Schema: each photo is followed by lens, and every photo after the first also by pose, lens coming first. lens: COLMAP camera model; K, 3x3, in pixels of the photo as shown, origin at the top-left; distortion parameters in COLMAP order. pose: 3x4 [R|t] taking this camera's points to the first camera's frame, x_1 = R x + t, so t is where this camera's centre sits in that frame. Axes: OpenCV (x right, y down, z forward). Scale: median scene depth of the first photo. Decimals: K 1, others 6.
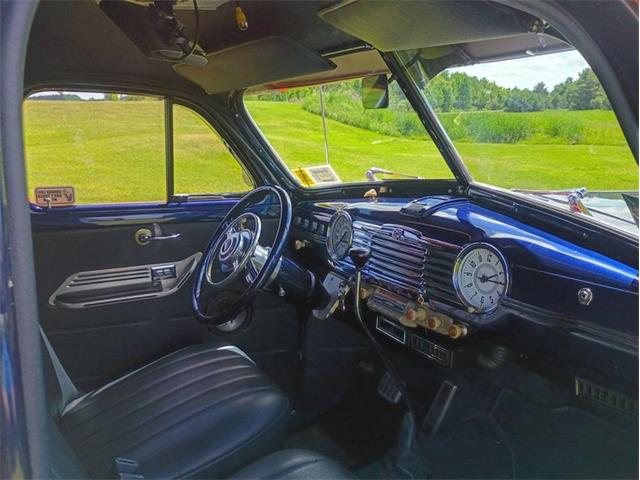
lens RADIAL K [[560.1, 0, 322.6], [0, 560.1, 236.9], [0, 0, 1]] dist [0.070339, -0.102672]
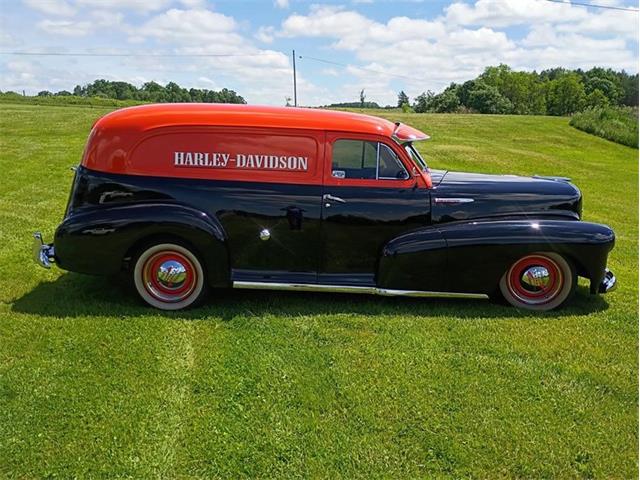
lens RADIAL K [[560.1, 0, 322.6], [0, 560.1, 236.9], [0, 0, 1]] dist [0.070339, -0.102672]
pose [[0.882386, 0.124402, -0.453784, 1.118839], [-0.131402, 0.991197, 0.016219, 0.329318], [0.451807, 0.045317, 0.890964, -2.128232]]
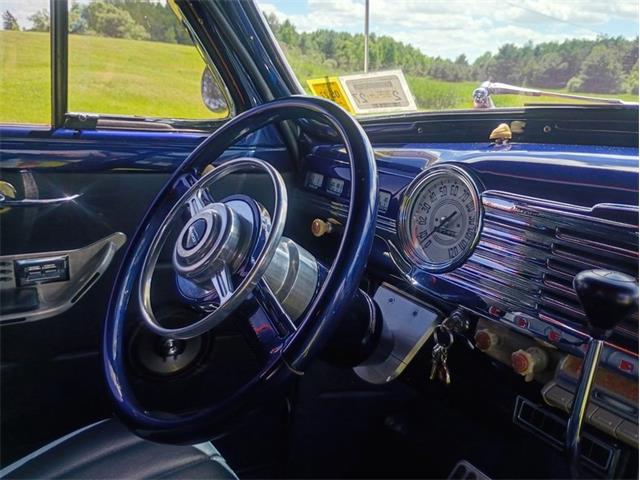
lens RADIAL K [[560.1, 0, 322.6], [0, 560.1, 236.9], [0, 0, 1]] dist [0.070339, -0.102672]
pose [[0.988224, 0.040182, 0.147645, -0.115407], [-0.050613, 0.996429, 0.067584, -0.012588], [-0.144402, -0.074261, 0.986729, 0.482154]]
